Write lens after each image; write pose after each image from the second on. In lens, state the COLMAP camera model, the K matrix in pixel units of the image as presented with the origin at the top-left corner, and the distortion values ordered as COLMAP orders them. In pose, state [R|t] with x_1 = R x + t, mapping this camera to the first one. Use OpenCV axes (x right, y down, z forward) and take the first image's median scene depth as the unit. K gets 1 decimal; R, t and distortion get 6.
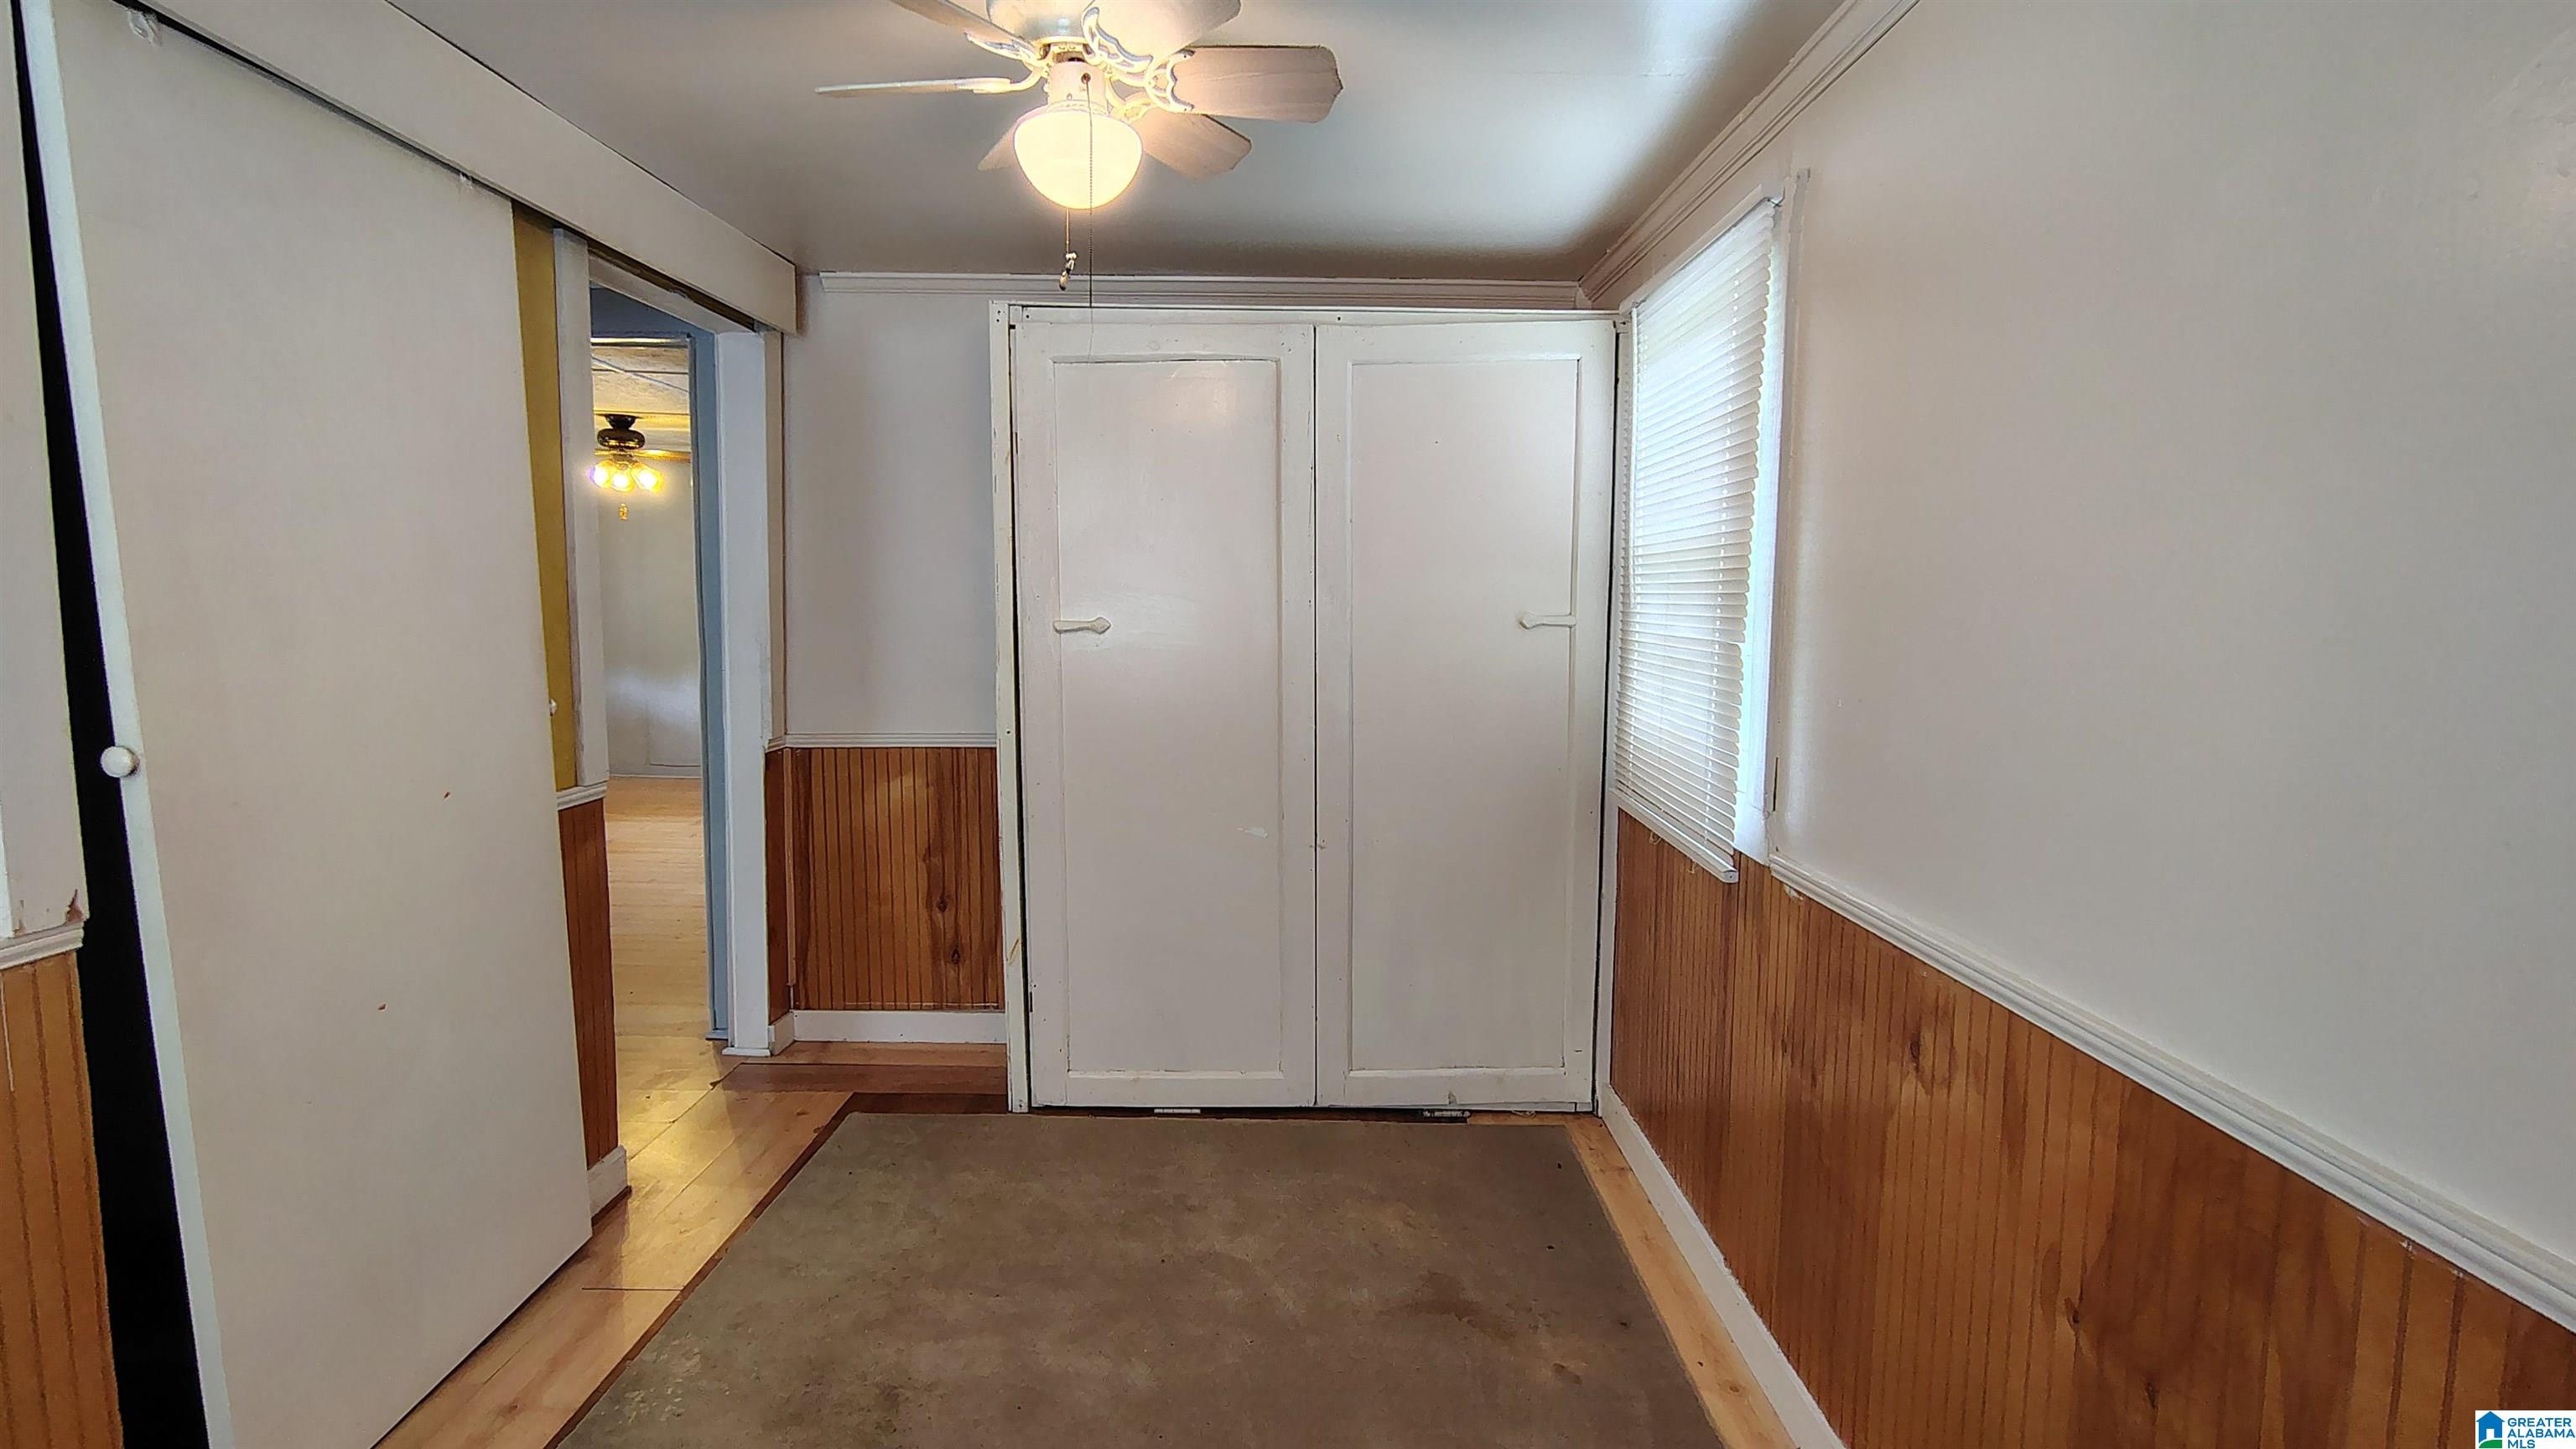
lens RADIAL K [[1210.6, 0, 1283.3], [0, 1210.6, 716.1], [0, 0, 1]] dist [-0.007998, 0.004546]
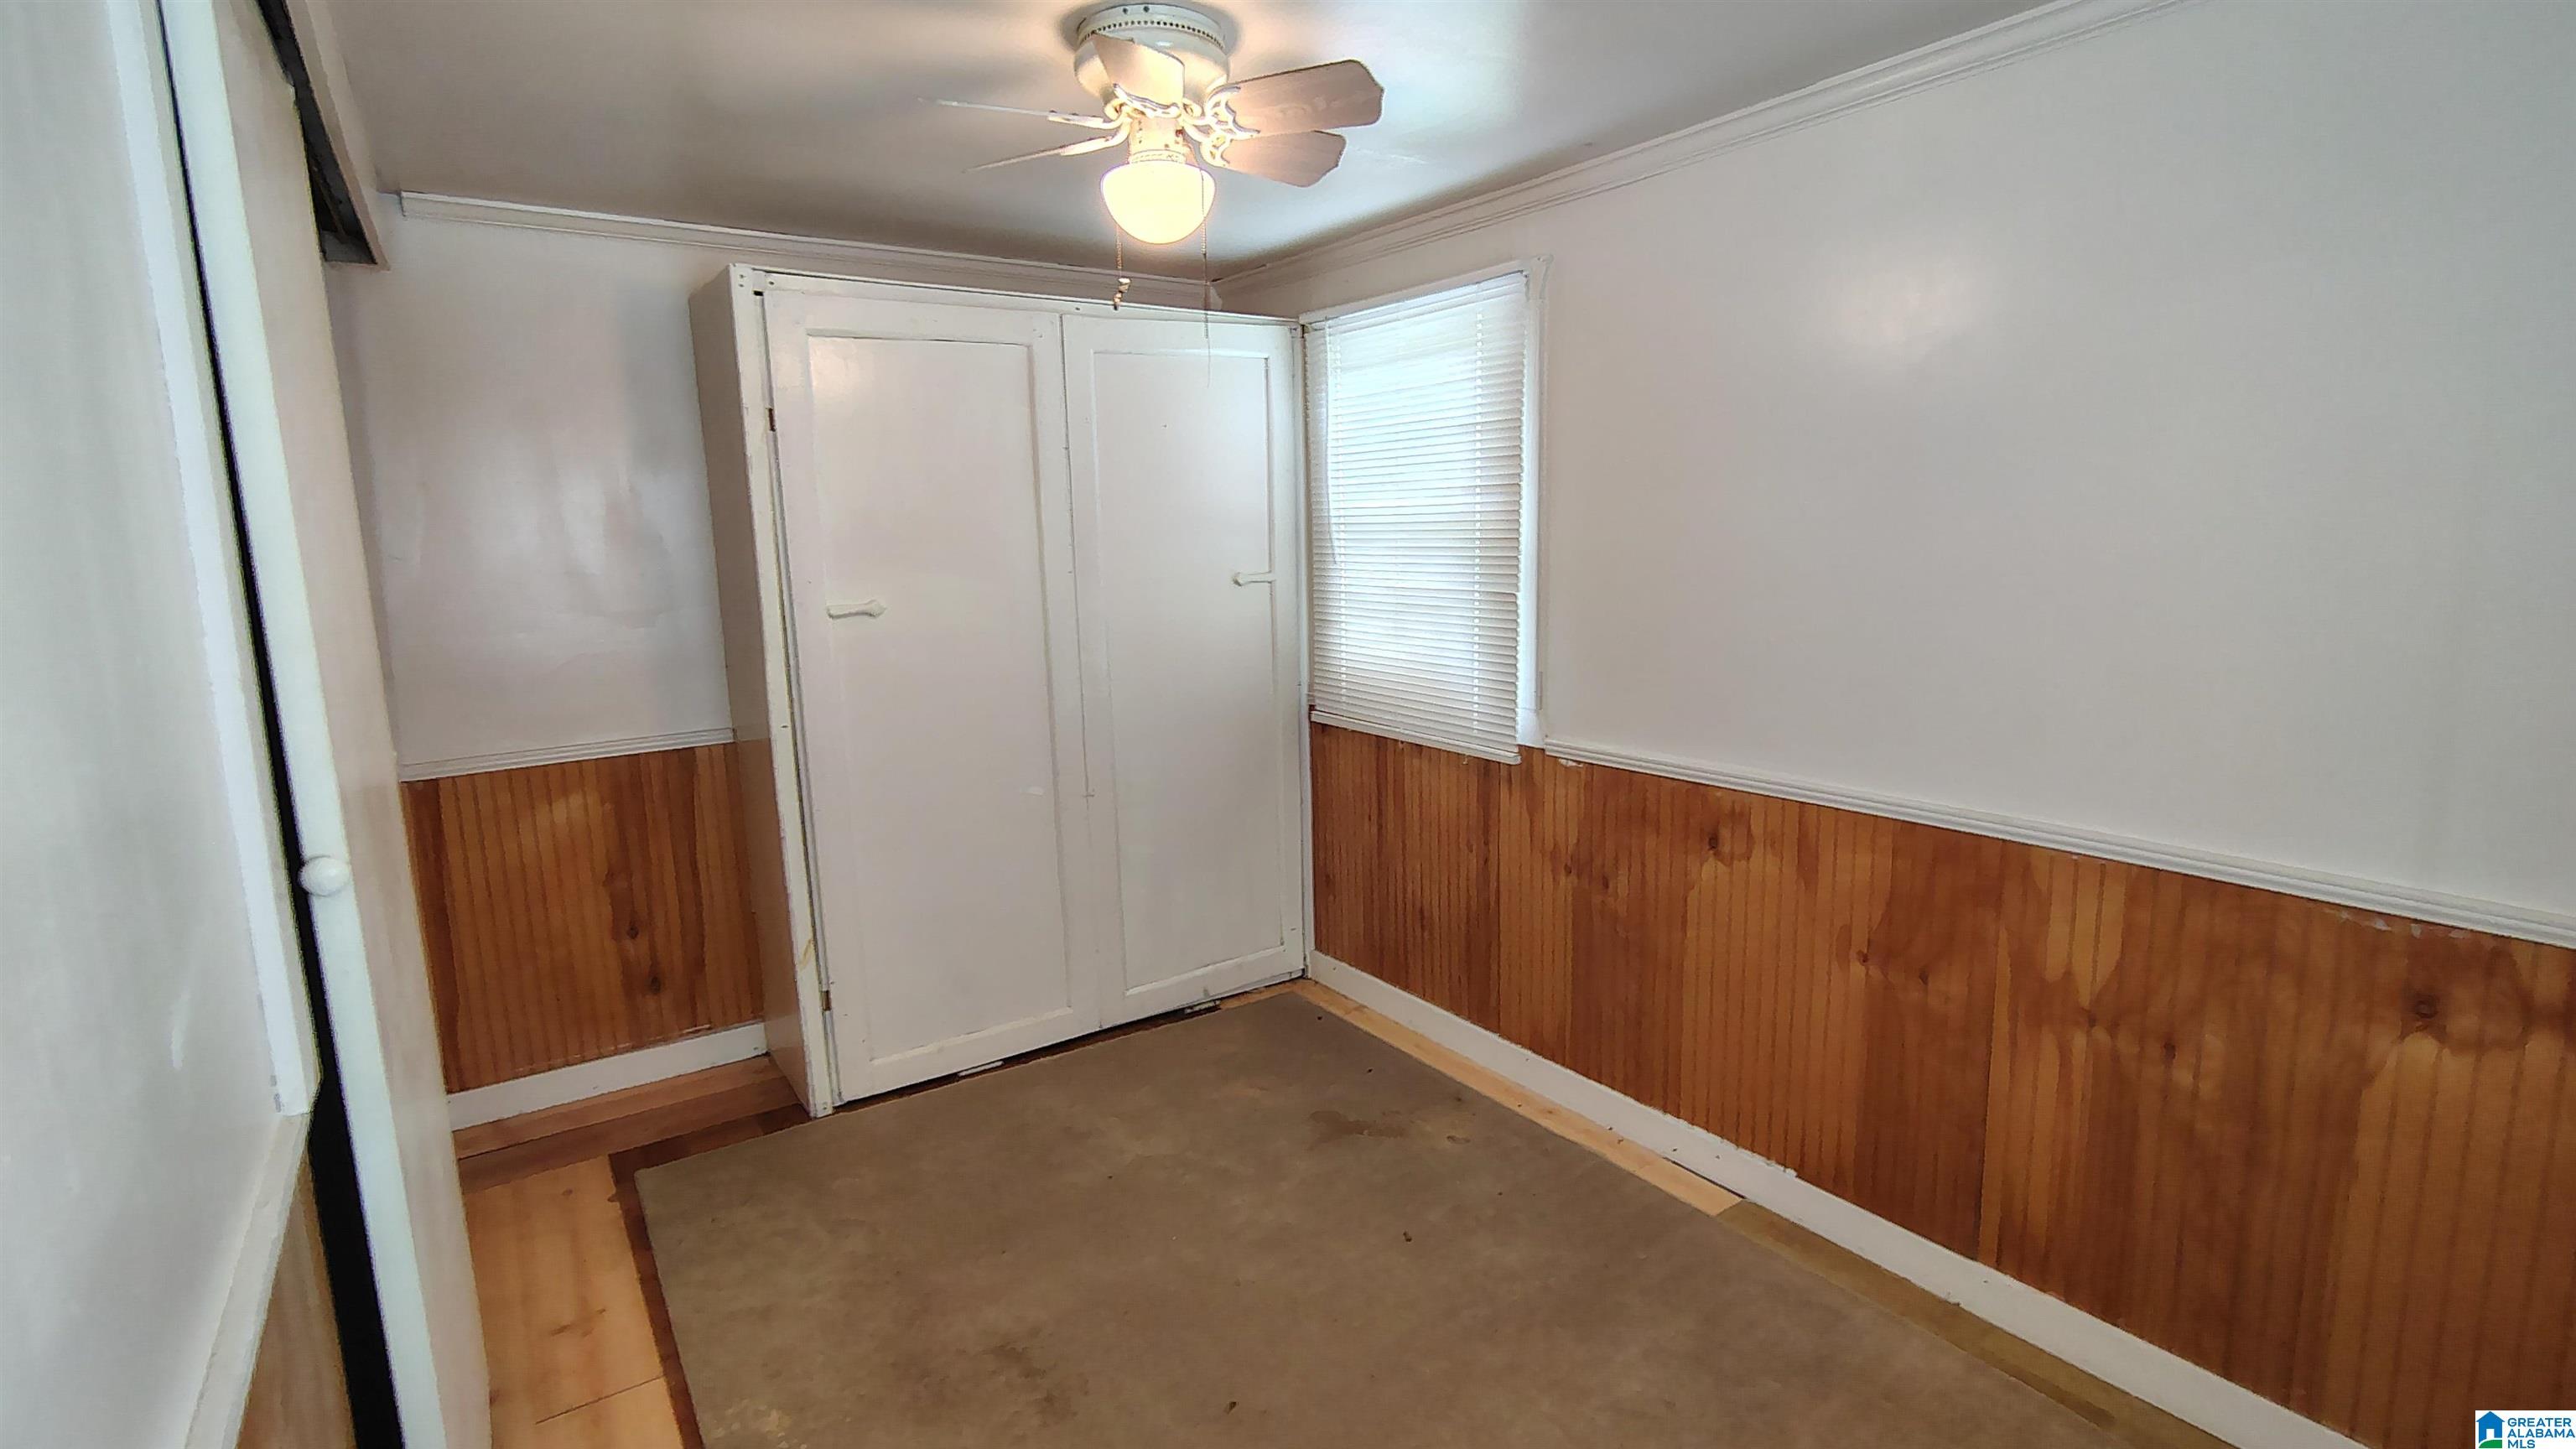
lens RADIAL K [[1210.6, 0, 1287.0], [0, 1210.6, 715.7], [0, 0, 1]] dist [-0.007998, 0.004546]
pose [[0.819698, -0.116404, 0.560844, -0.459390], [0.086805, 0.993069, 0.079244, -0.038098], [-0.566180, -0.016272, 0.824121, -0.001790]]
